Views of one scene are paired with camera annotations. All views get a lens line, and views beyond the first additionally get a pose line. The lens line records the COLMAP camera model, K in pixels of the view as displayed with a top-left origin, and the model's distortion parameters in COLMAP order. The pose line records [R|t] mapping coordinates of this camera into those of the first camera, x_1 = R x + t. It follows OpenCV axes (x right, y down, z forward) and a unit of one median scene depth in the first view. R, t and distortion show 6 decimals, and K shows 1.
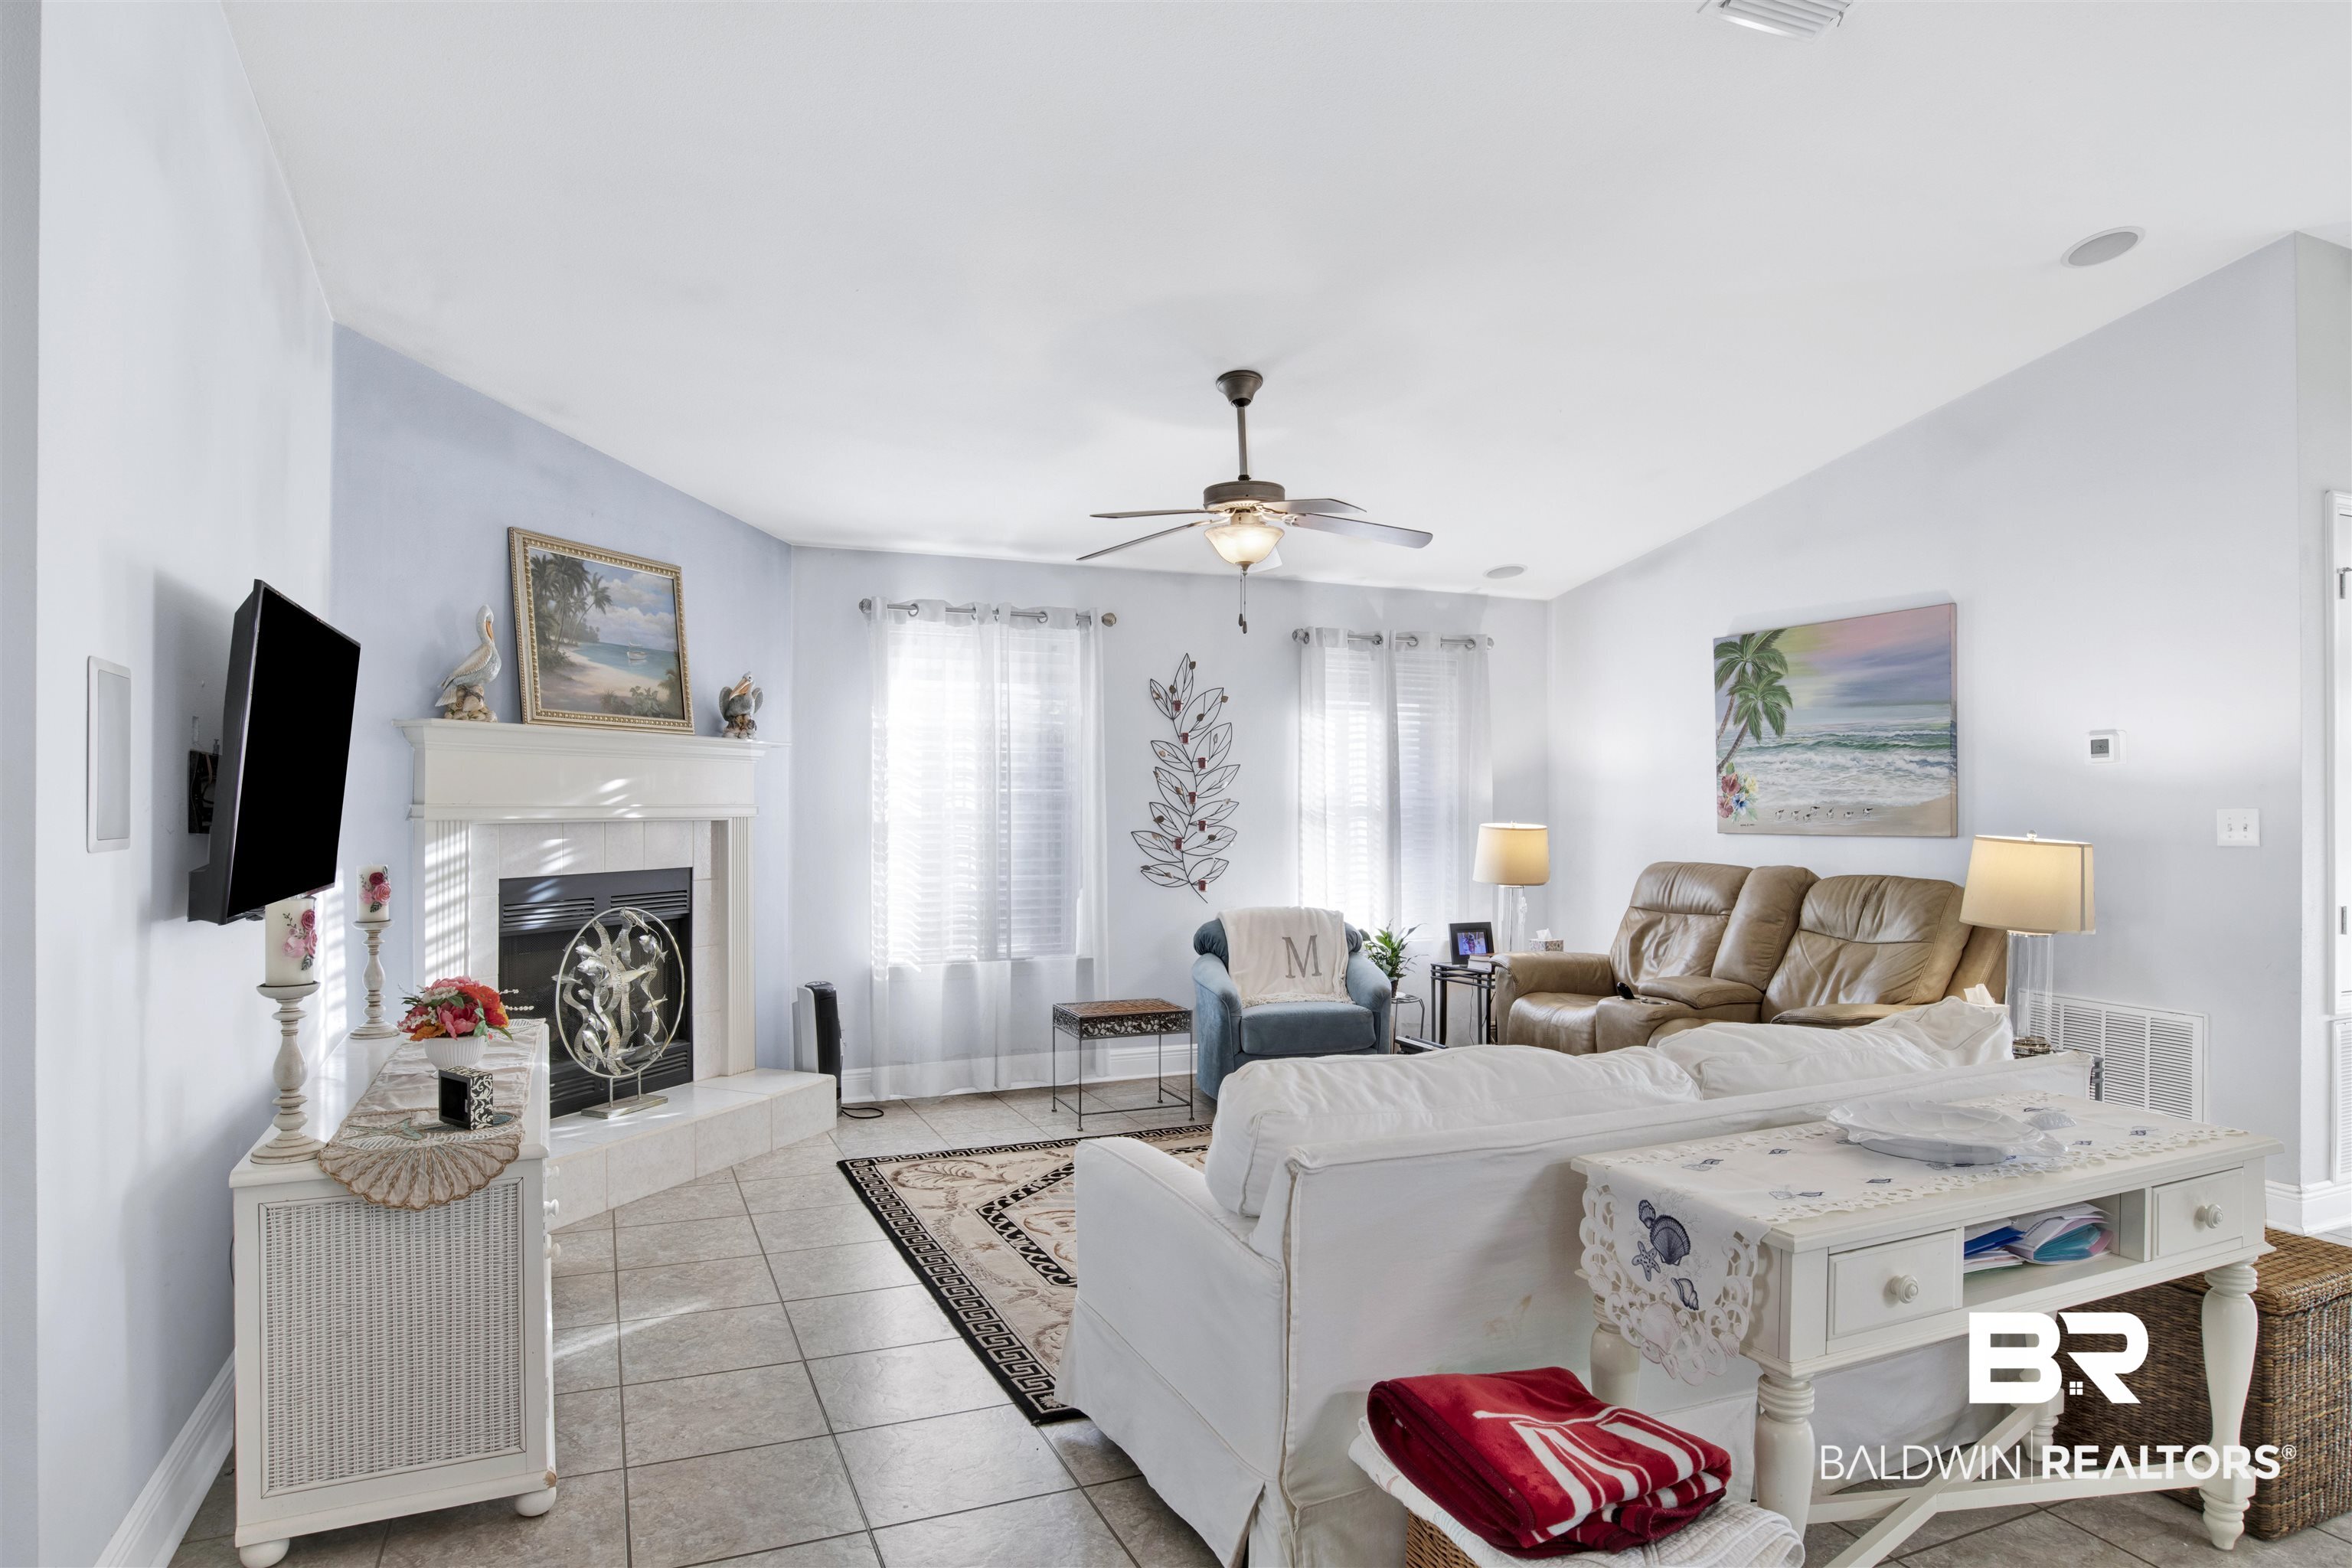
lens RADIAL K [[1362.9, 0, 1090.6], [0, 1362.9, 793.4], [0, 0, 1]] dist [-0.051373, 0.002808]
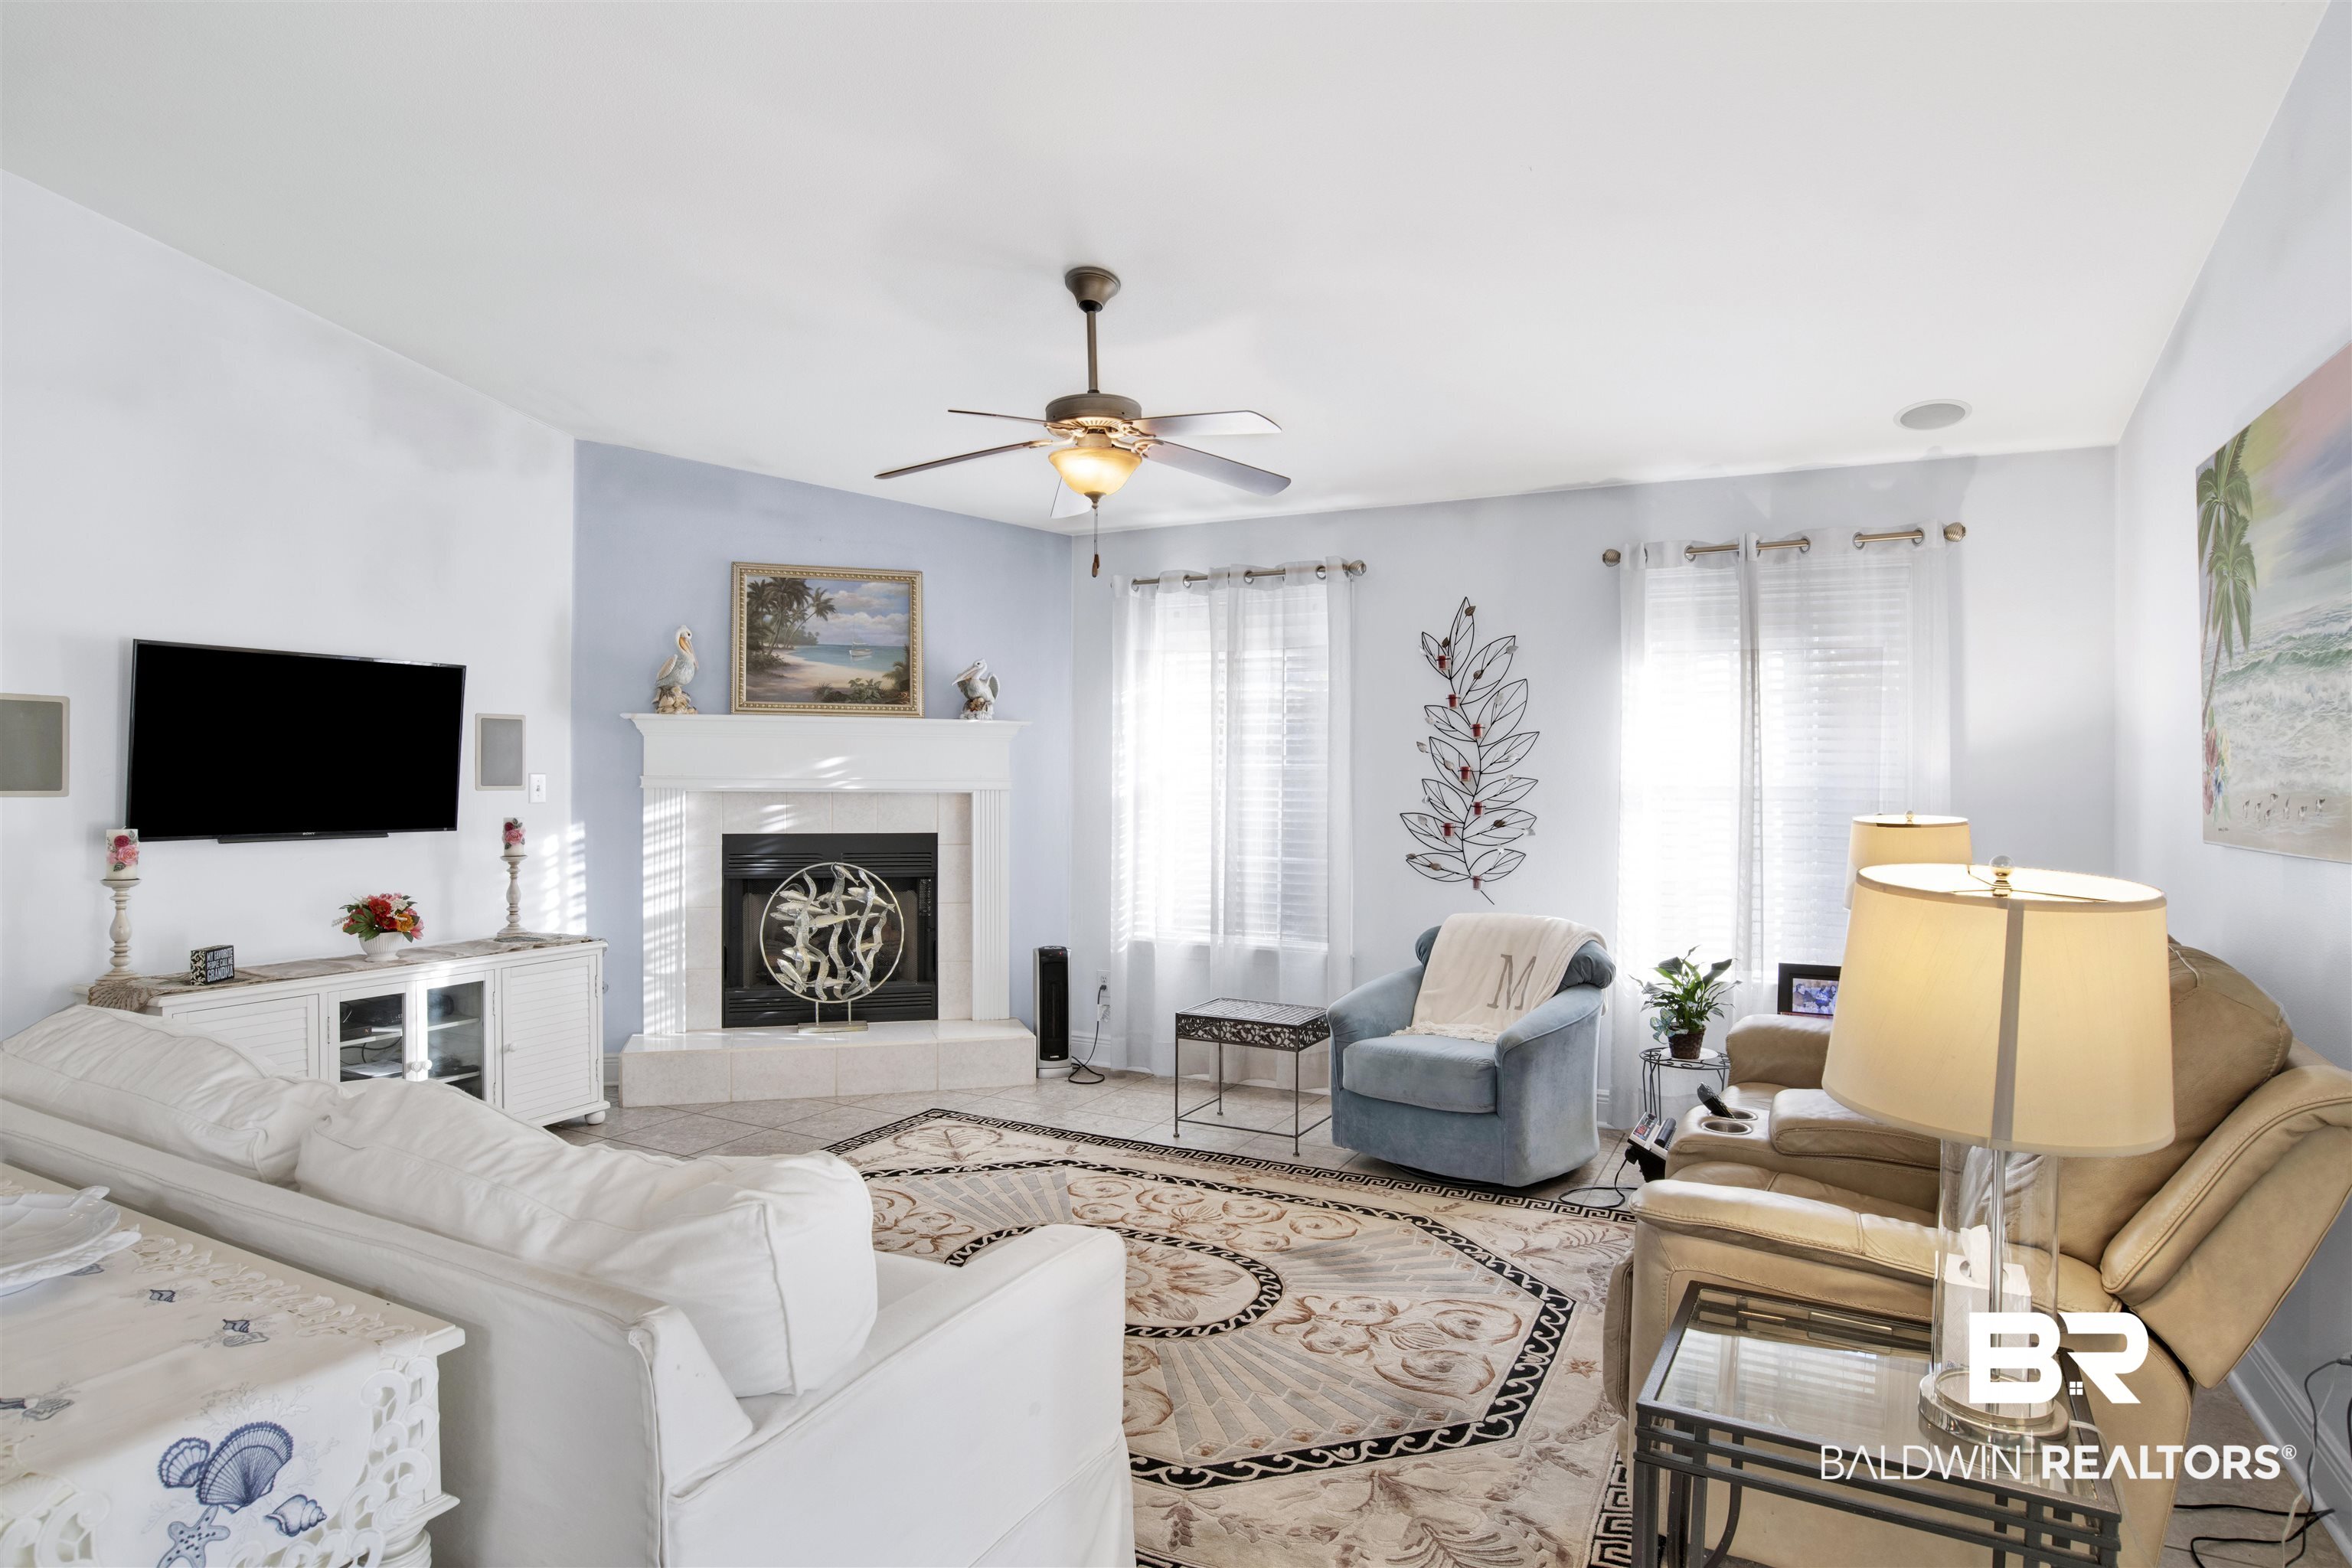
lens RADIAL K [[1244.0, 0, 1113.4], [0, 1244.0, 785.1], [0, 0, 1]] dist [-0.055330, 0.010812]
pose [[0.652941, 0.008059, -0.757366, 0.649699], [-0.001509, 0.999955, 0.009340, 0.004211], [0.757408, -0.004956, 0.652924, 0.463623]]
